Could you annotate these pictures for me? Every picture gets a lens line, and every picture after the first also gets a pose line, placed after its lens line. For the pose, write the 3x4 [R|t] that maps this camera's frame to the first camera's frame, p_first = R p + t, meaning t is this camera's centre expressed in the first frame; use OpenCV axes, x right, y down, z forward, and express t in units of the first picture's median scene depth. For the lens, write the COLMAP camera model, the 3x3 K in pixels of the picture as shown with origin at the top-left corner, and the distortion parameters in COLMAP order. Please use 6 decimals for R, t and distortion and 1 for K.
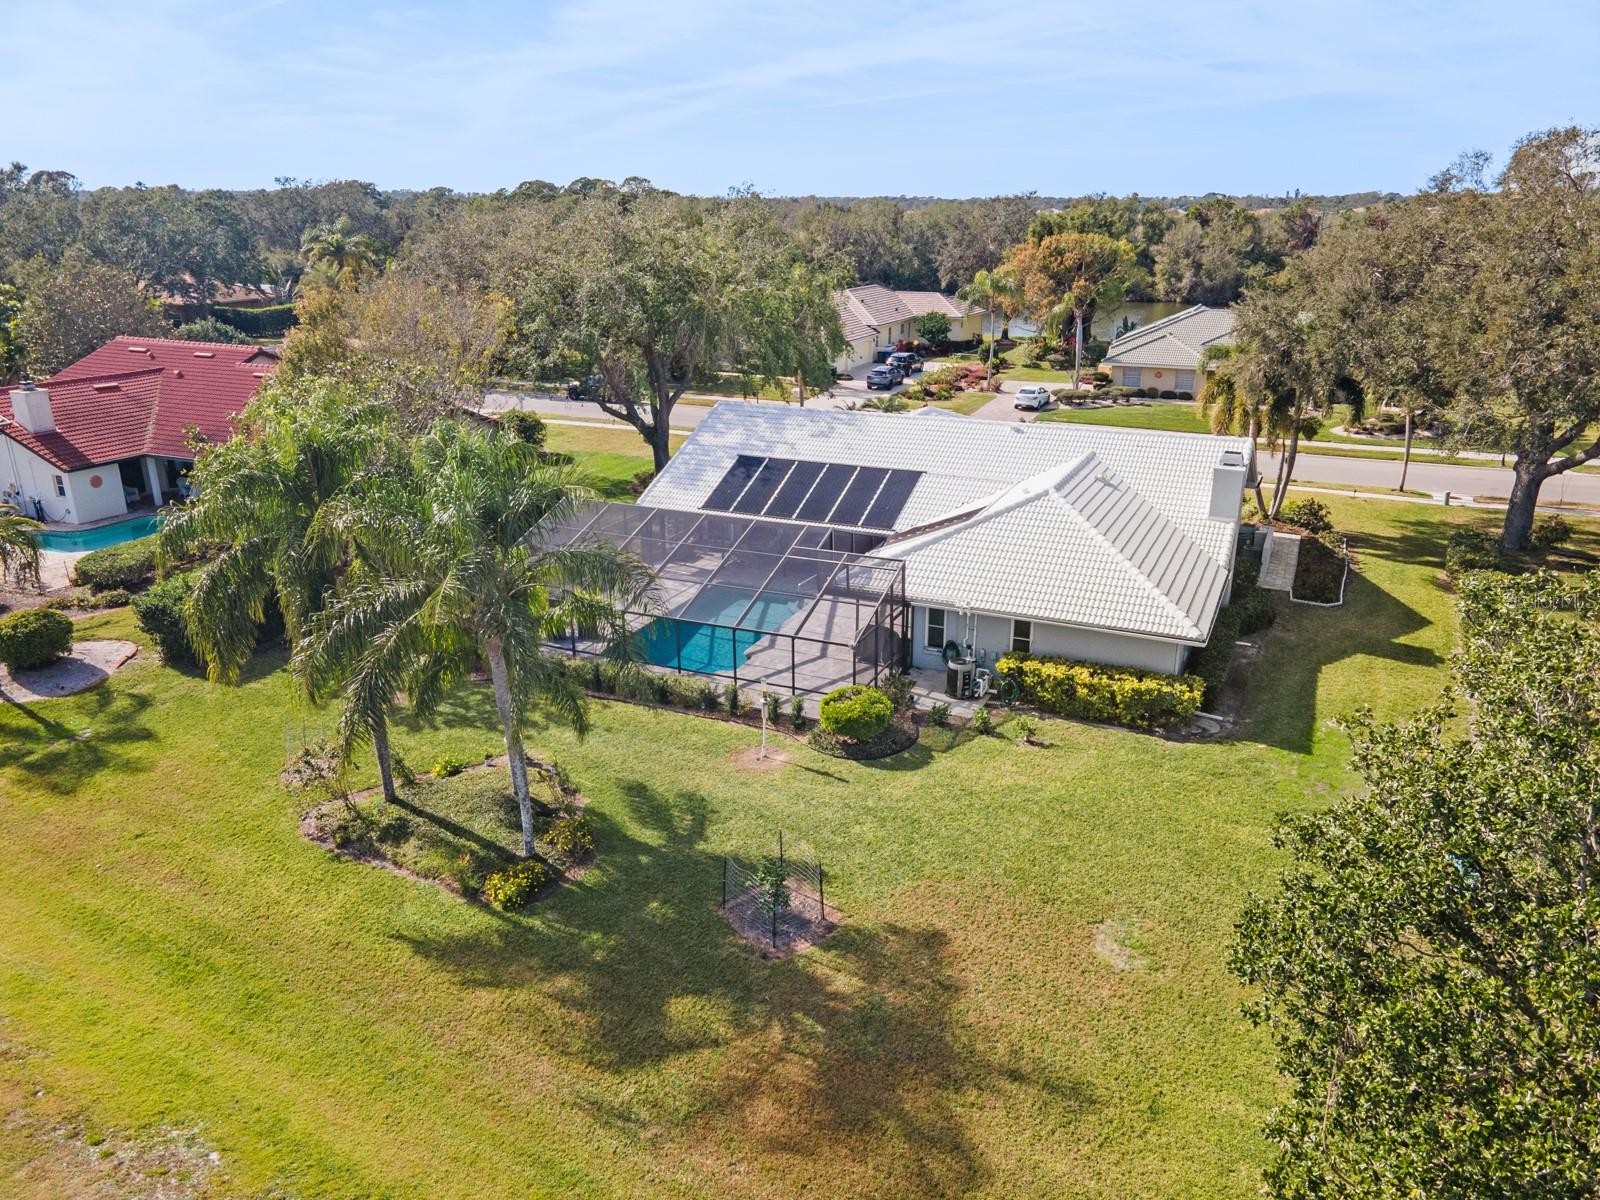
lens RADIAL K [[1177.1, 0, 800.0], [0, 1177.1, 600.0], [0, 0, 1]] dist [0.030151, -0.001528]
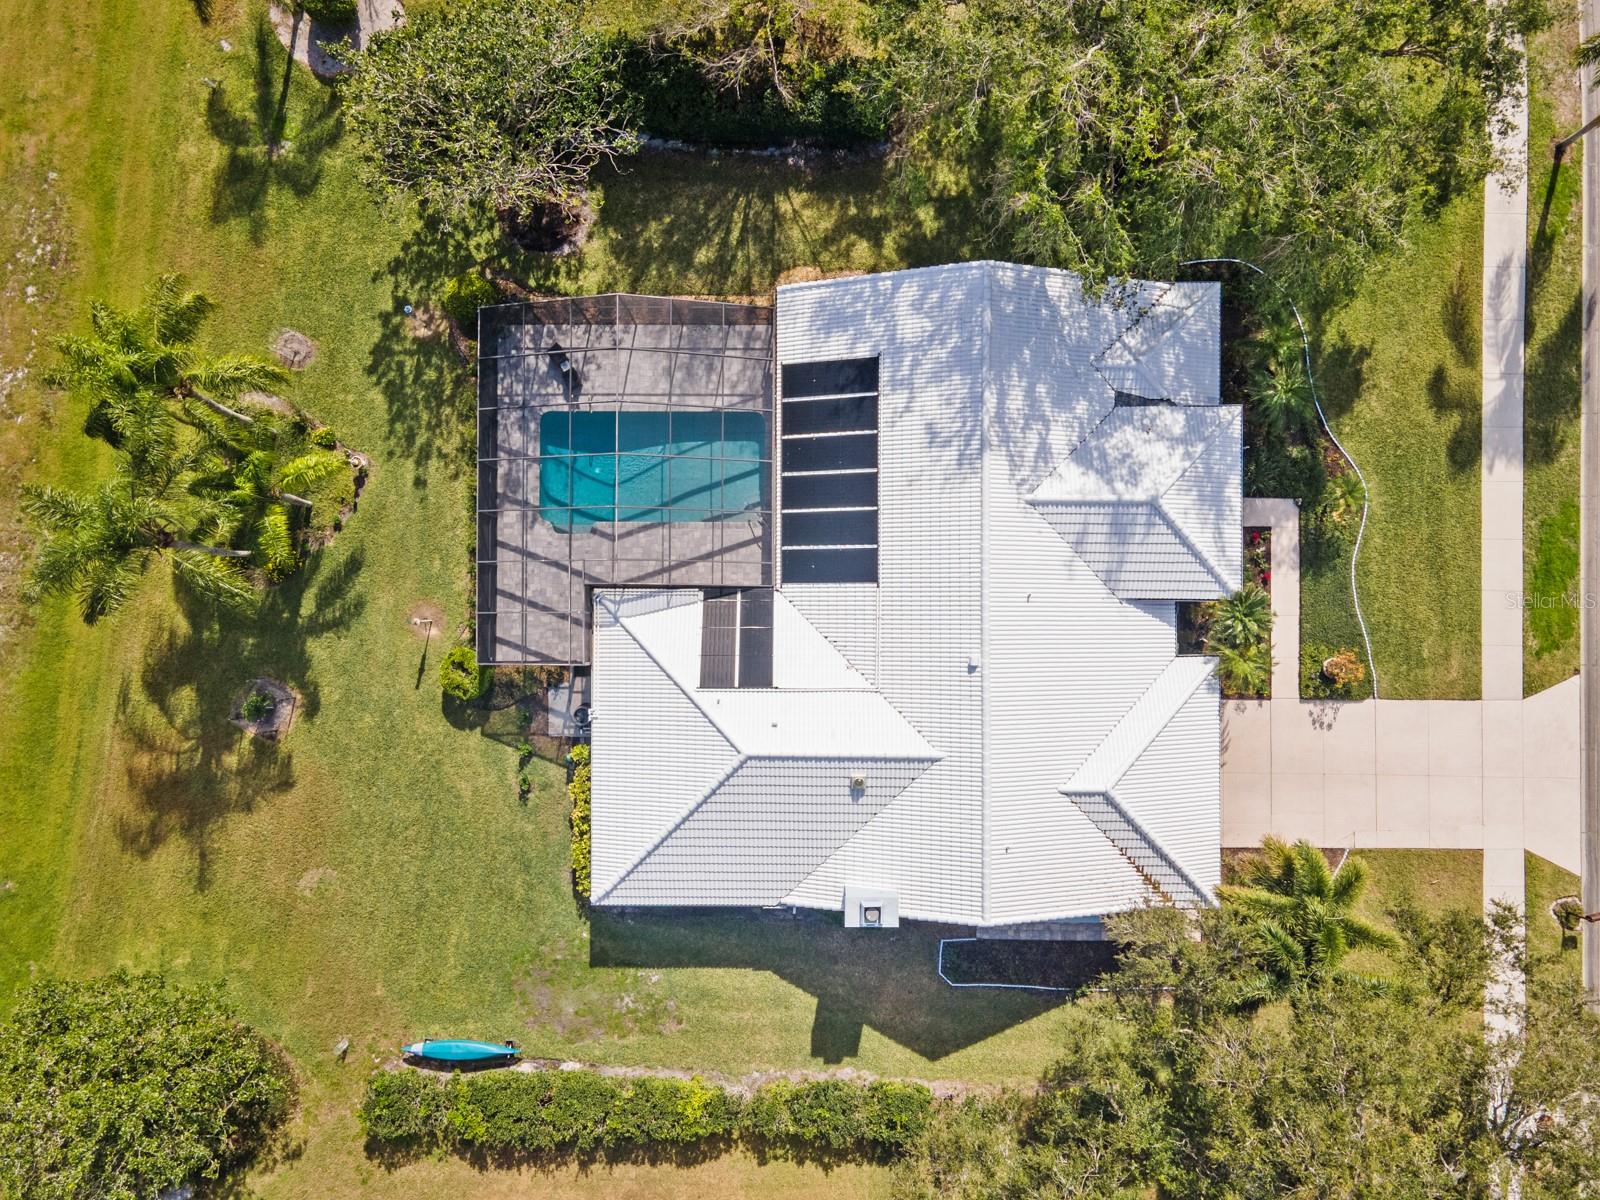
lens RADIAL K [[1157.3, 0, 822.1], [0, 1157.3, 601.6], [0, 0, 1]] dist [0.030533, 0.002921]
pose [[0.405345, 0.913979, -0.018384, 0.158191], [-0.284195, 0.145101, 0.947723, -1.279839], [0.868866, -0.378930, 0.318565, 0.915259]]
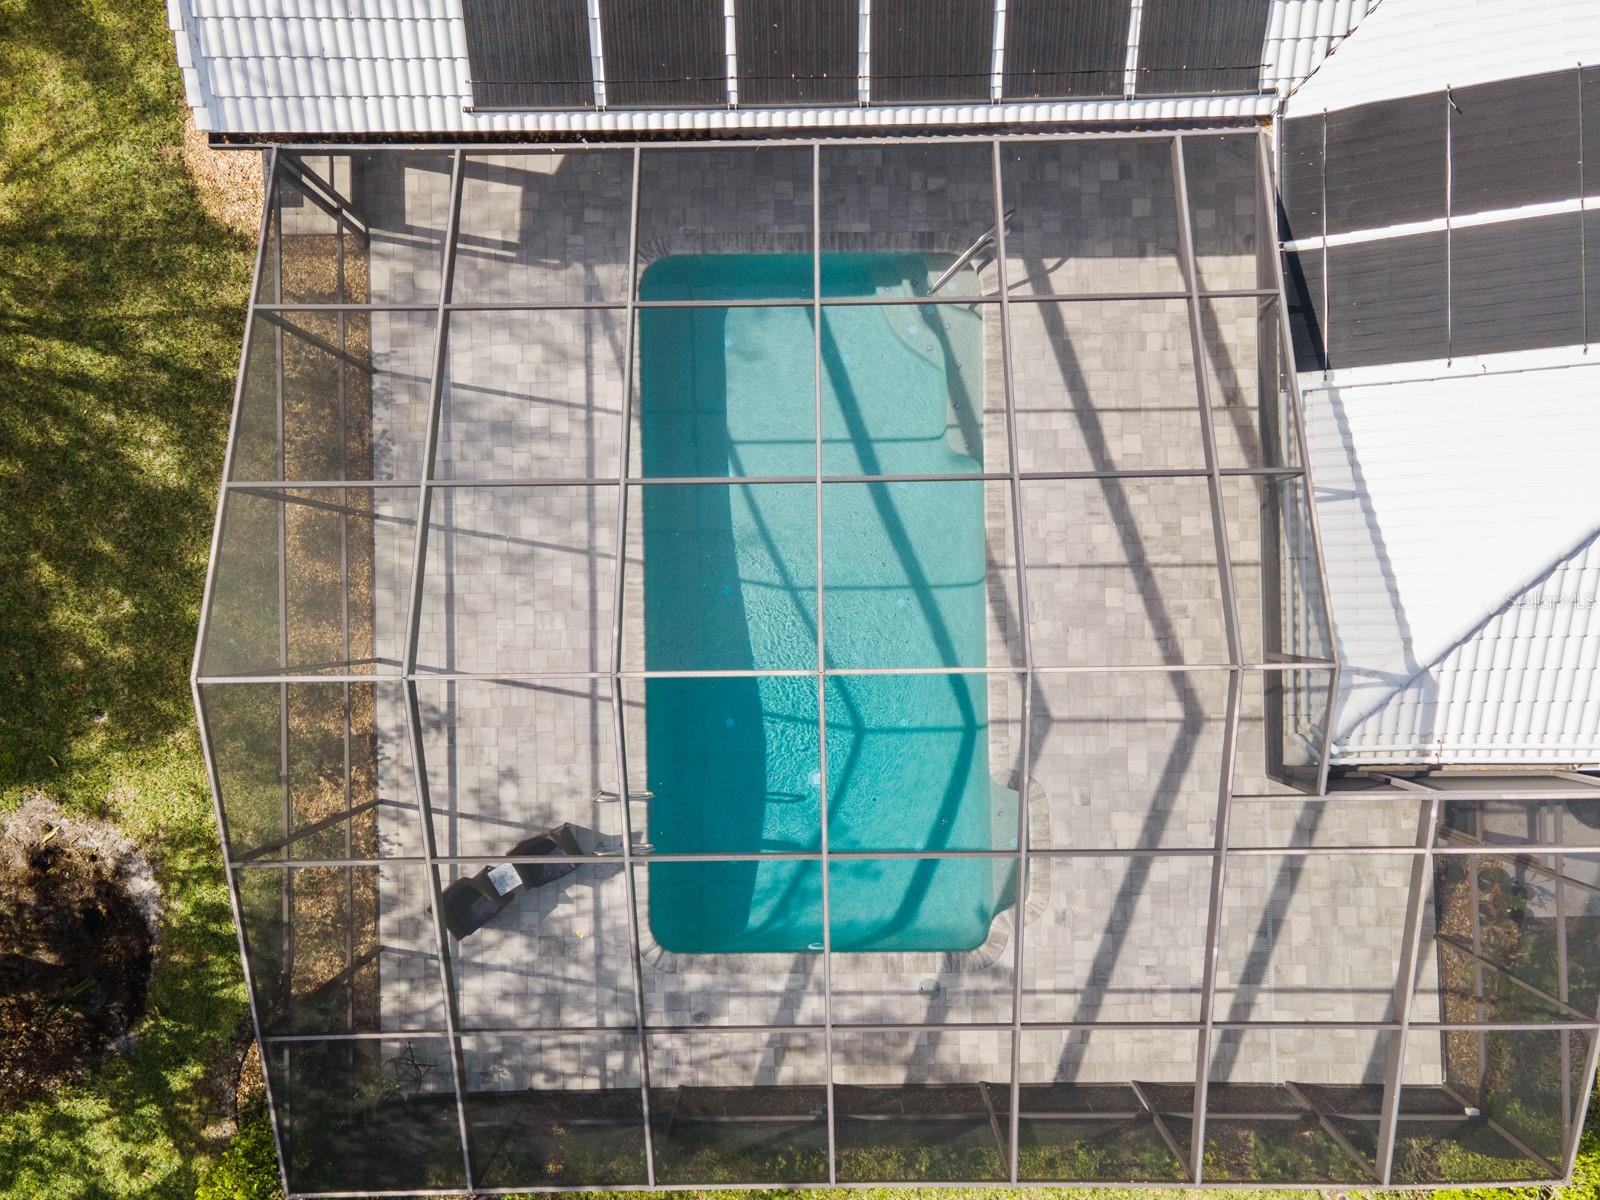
lens RADIAL K [[1157.3, 0, 822.1], [0, 1157.3, 601.6], [0, 0, 1]] dist [0.030533, 0.002921]
pose [[0.906561, -0.422069, -0.002316, -0.085976], [0.142385, 0.300653, 0.943045, -0.382710], [-0.397334, -0.855257, 0.332657, 1.086912]]
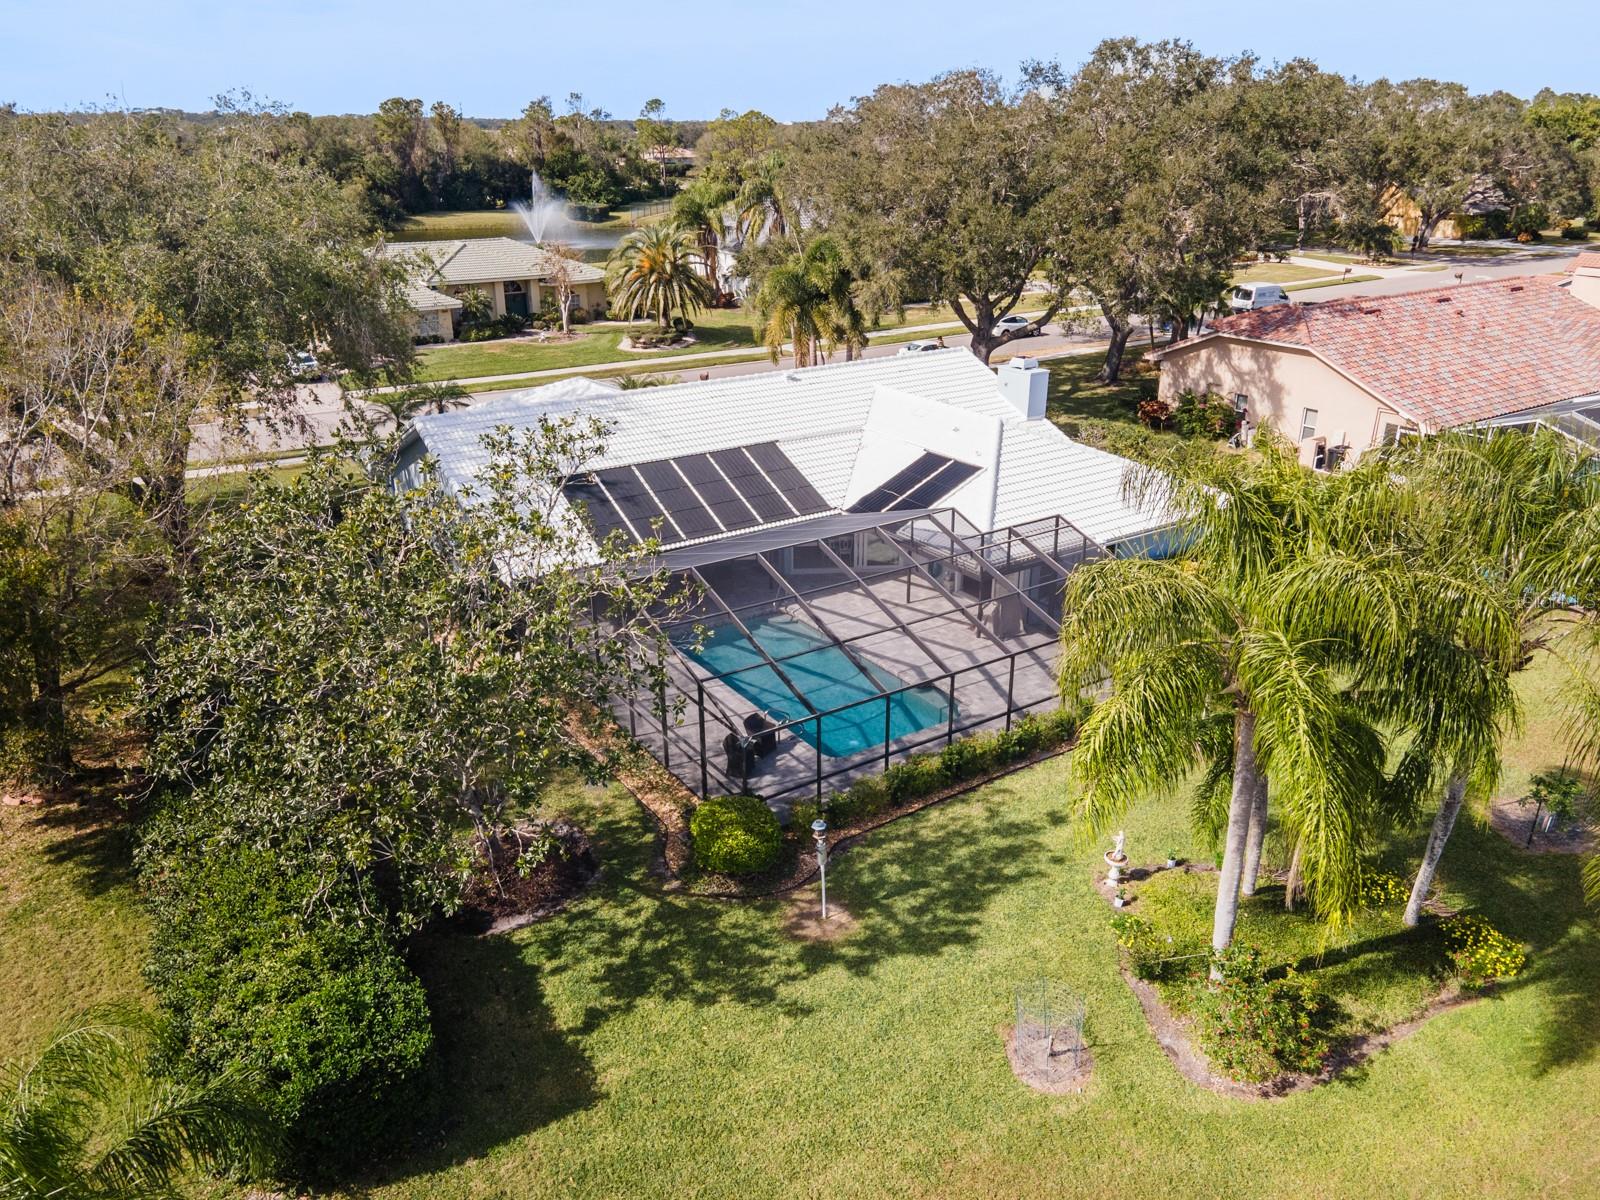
lens RADIAL K [[1157.3, 0, 822.1], [0, 1157.3, 601.6], [0, 0, 1]] dist [0.030533, 0.002921]
pose [[0.515753, -0.319867, 0.794785, -0.820846], [0.263735, 0.941916, 0.207937, -0.226254], [-0.815133, 0.102368, 0.570156, 0.667164]]
